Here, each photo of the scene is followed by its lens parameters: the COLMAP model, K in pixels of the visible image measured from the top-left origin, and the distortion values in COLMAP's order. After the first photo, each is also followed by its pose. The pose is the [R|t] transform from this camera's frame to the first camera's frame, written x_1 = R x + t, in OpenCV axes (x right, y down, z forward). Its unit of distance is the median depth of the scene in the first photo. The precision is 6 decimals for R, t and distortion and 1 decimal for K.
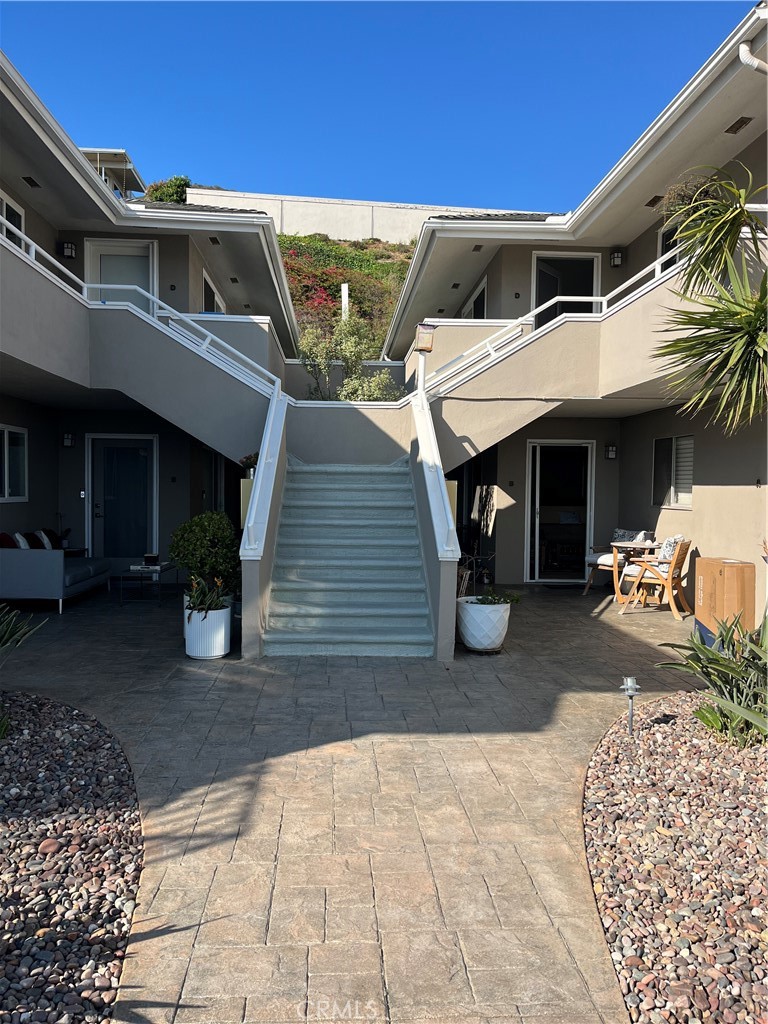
lens RADIAL K [[756.2, 0, 367.7], [0, 756.2, 519.2], [0, 0, 1]] dist [0.001342, 0.000267]
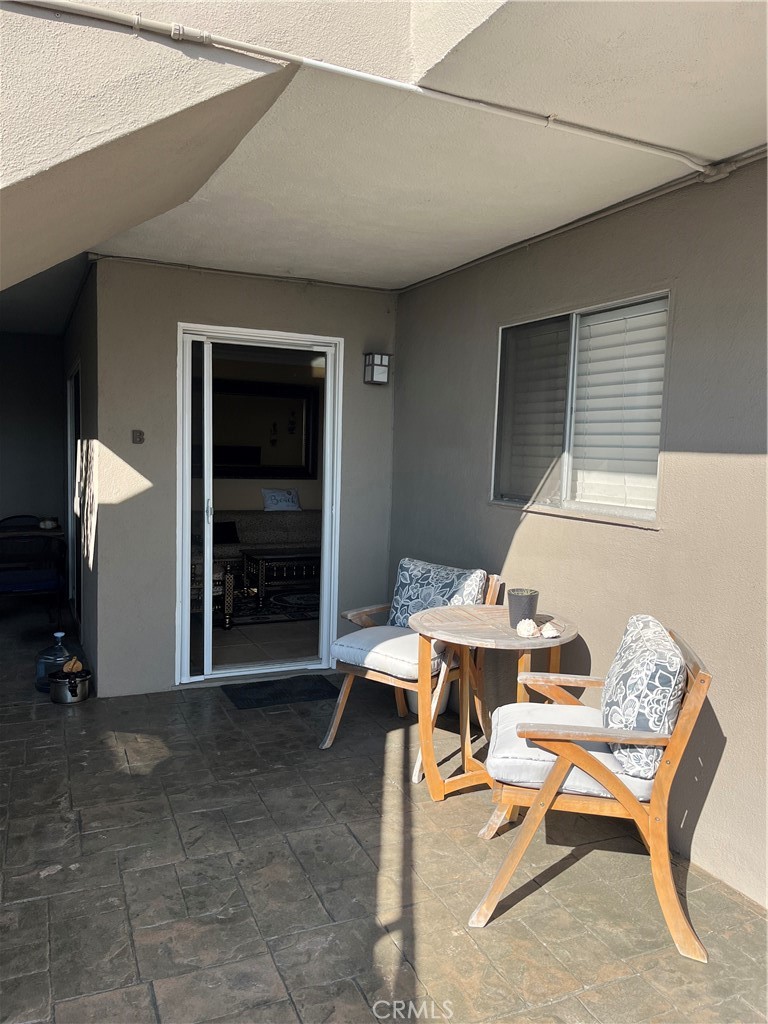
lens RADIAL K [[756.2, 0, 367.7], [0, 756.2, 519.2], [0, 0, 1]] dist [0.001342, 0.000267]
pose [[0.928811, -0.018794, 0.370076, 0.156261], [-0.002682, 0.998346, 0.057431, -0.027691], [-0.370543, -0.054335, 0.927225, 0.600998]]
